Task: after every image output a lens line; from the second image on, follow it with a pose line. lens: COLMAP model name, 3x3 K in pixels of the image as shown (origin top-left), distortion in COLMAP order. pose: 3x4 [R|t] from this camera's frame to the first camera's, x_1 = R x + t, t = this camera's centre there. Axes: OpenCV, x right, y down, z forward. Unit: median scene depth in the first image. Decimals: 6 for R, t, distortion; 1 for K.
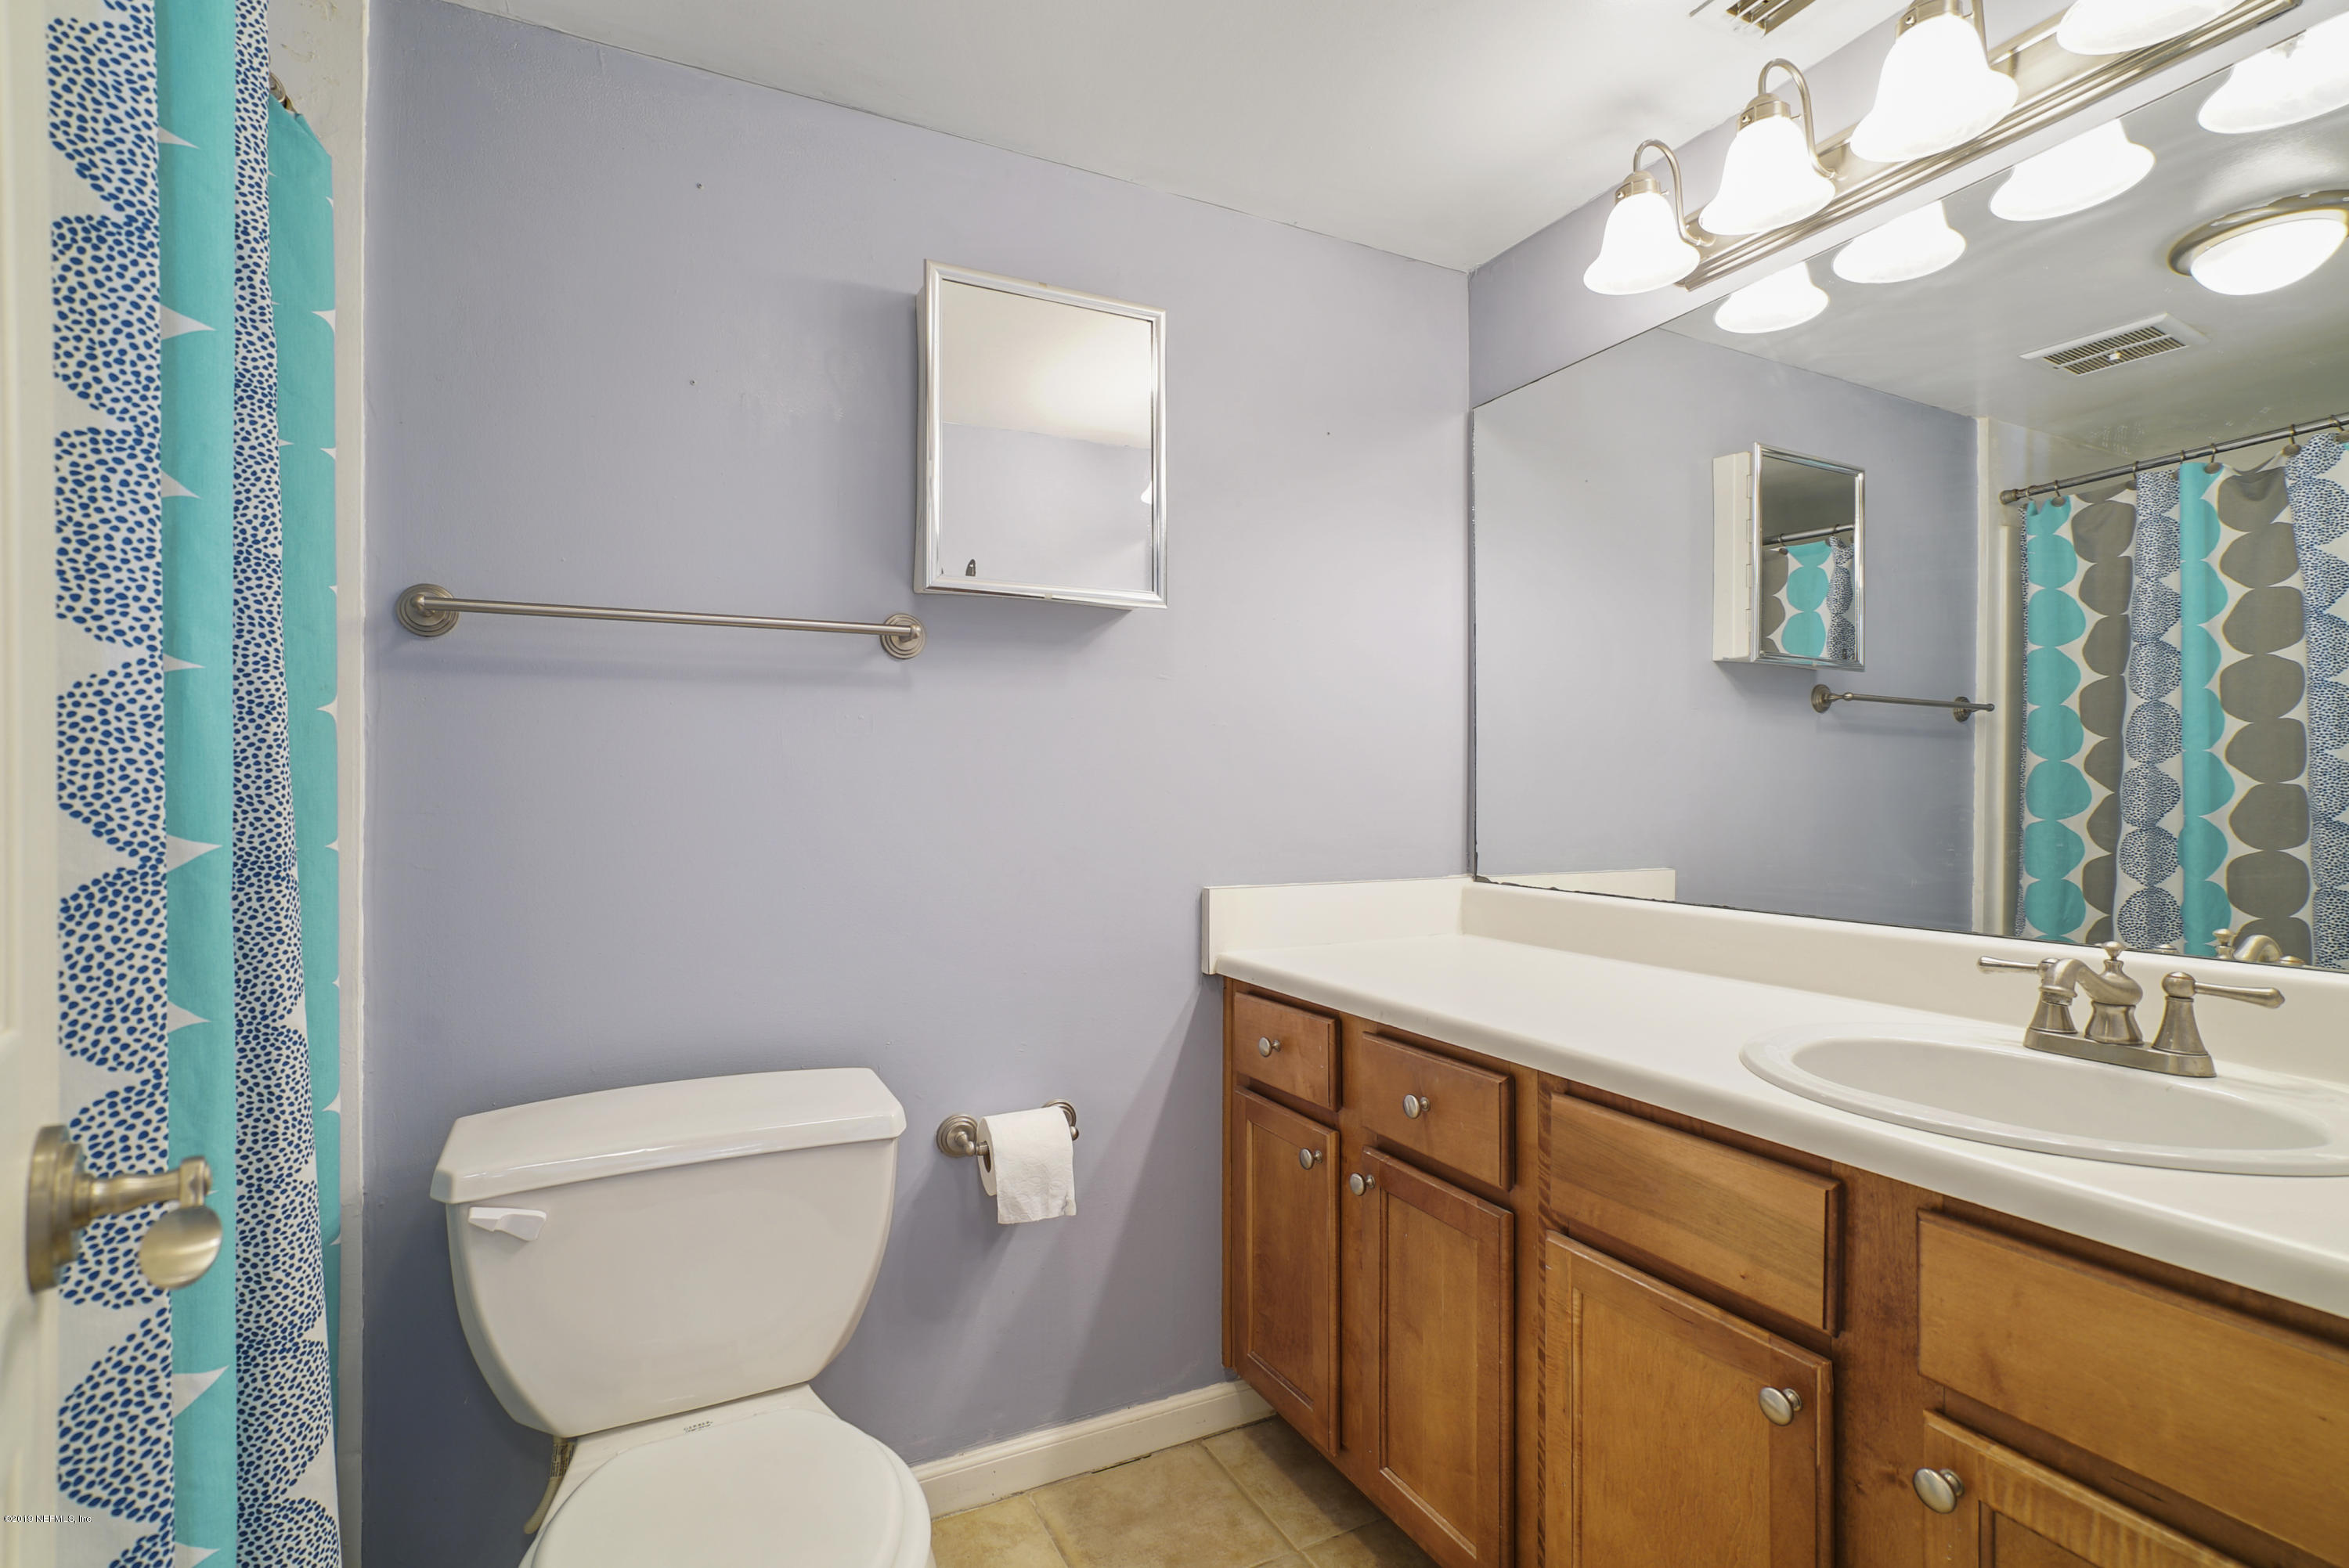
lens RADIAL K [[1084.4, 0, 1178.5], [0, 1084.4, 792.8], [0, 0, 1]] dist [-0.019176, 0.000470]
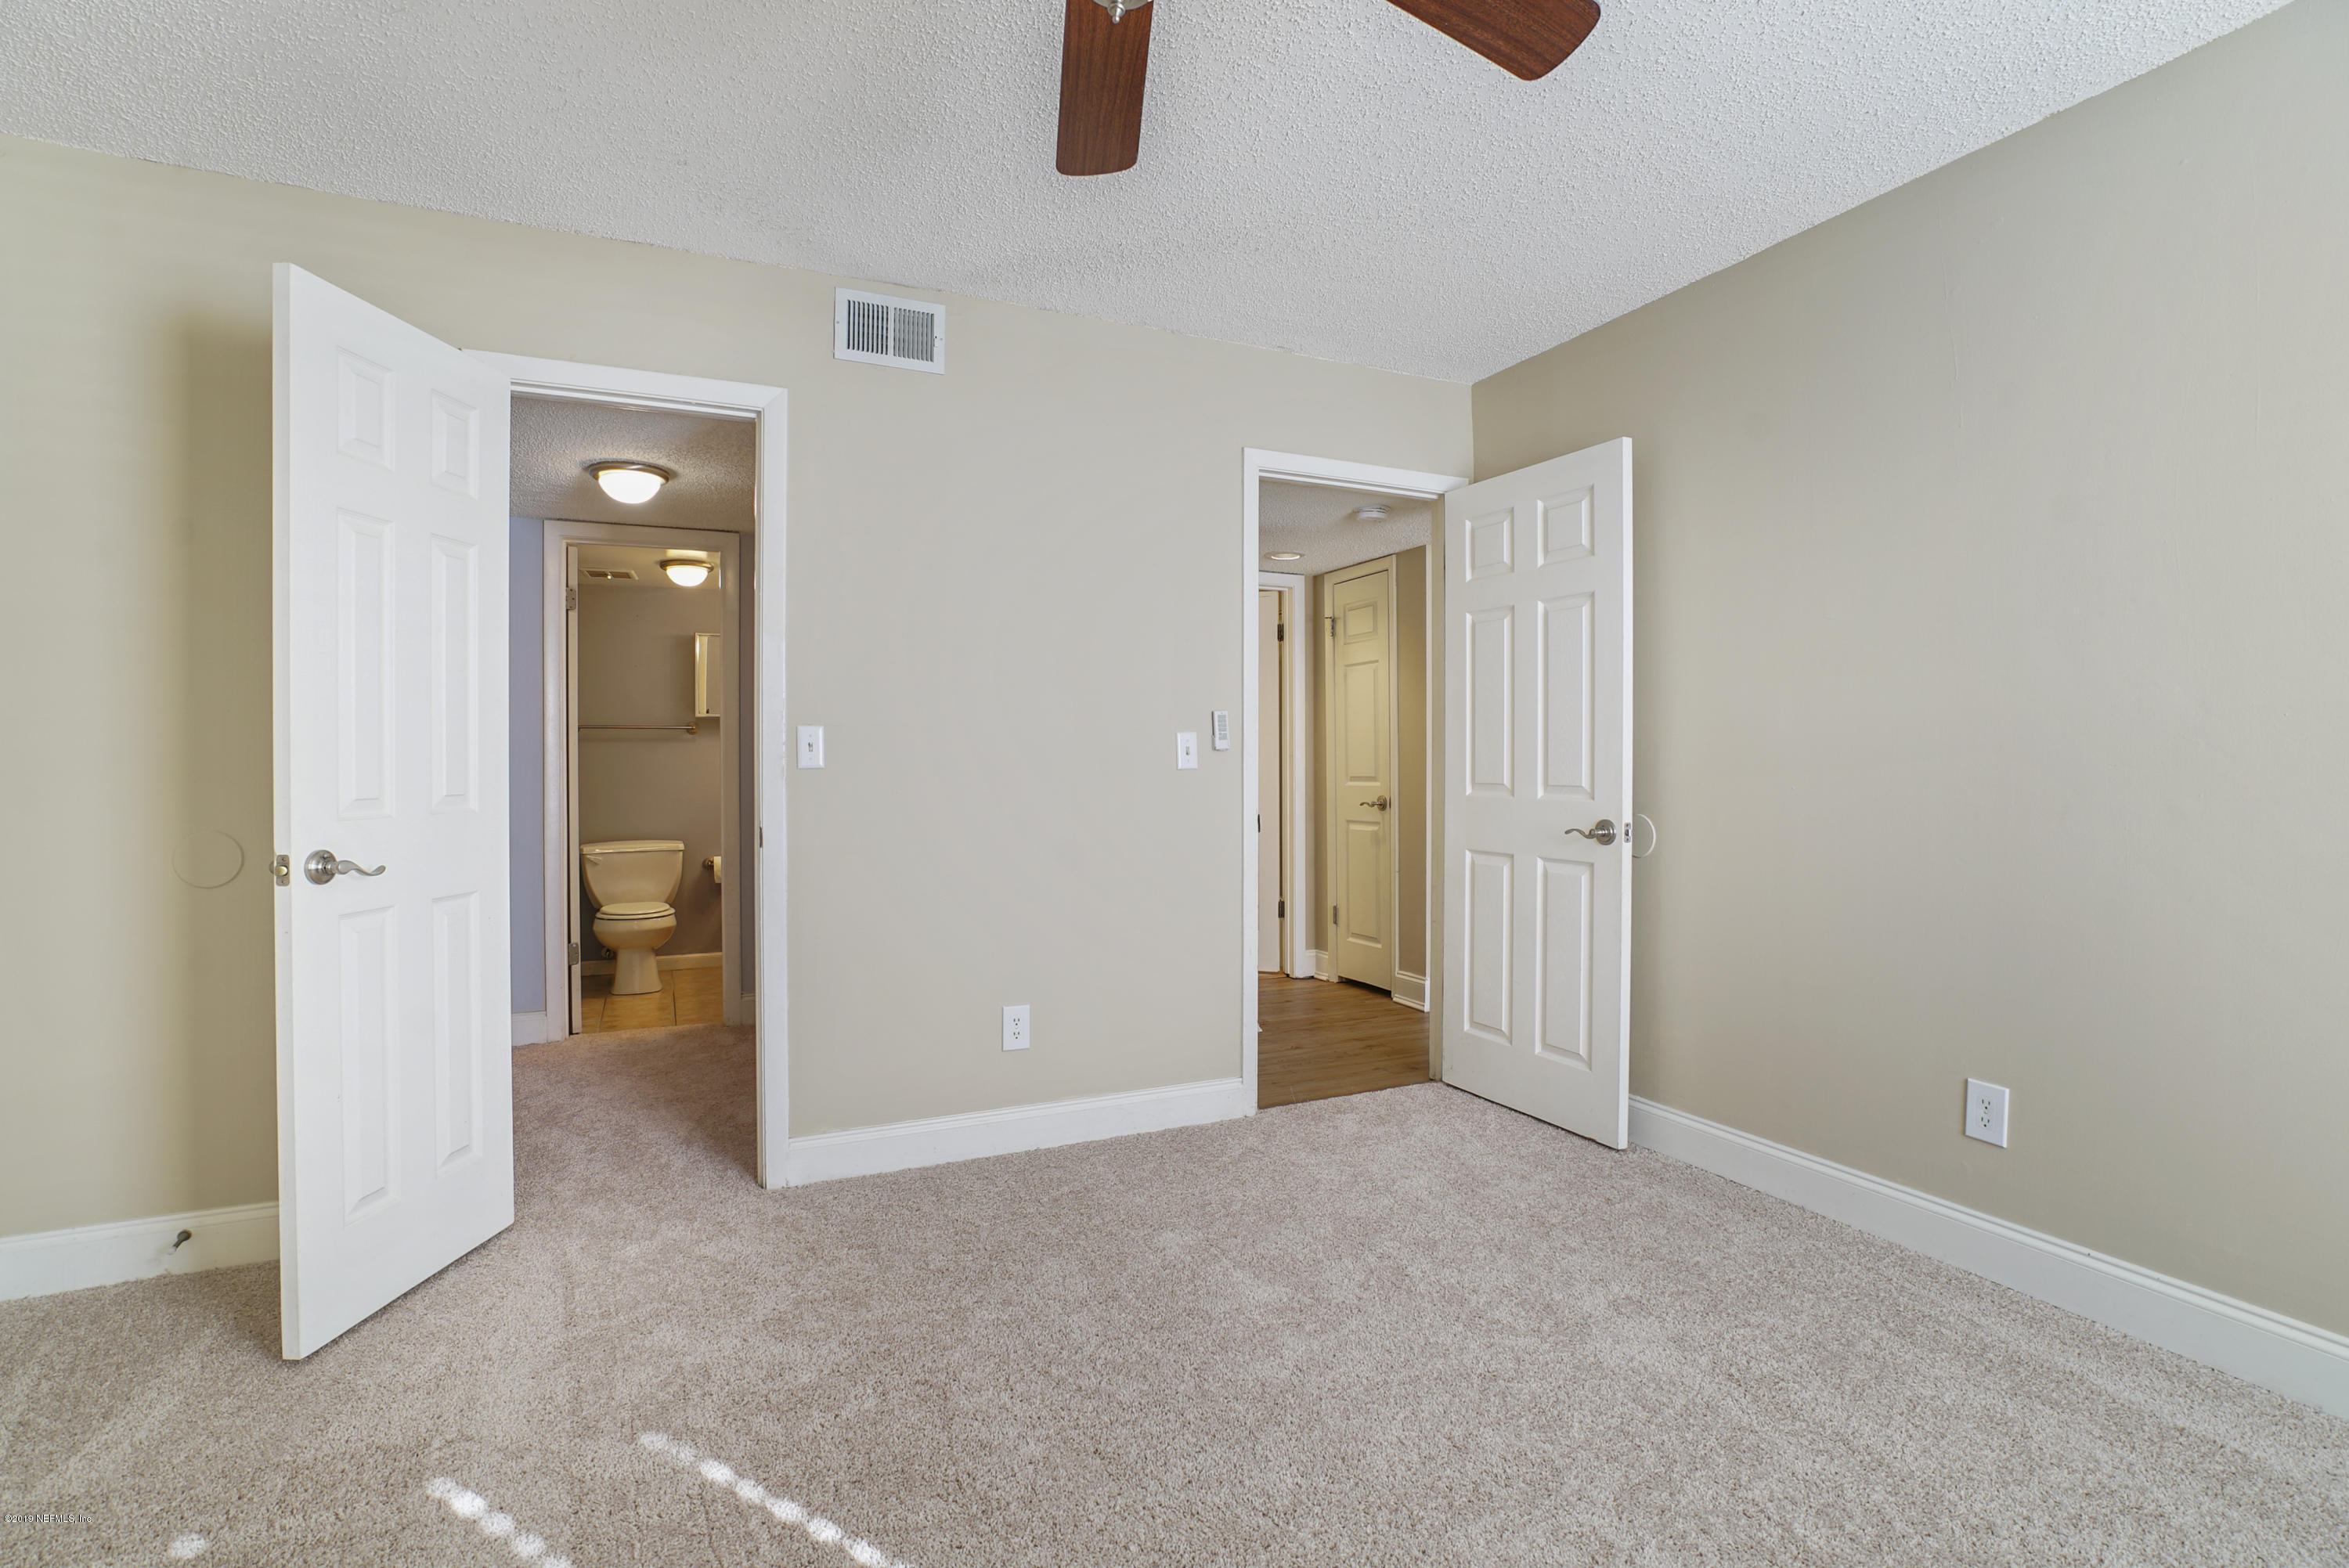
lens RADIAL K [[1084.4, 0, 1162.1], [0, 1084.4, 782.0], [0, 0, 1]] dist [-0.019176, 0.000470]
pose [[0.999345, -0.002590, -0.036100, 1.540806], [0.002876, 0.999965, 0.007893, 0.013505], [0.036079, -0.007991, 0.999317, -2.741967]]
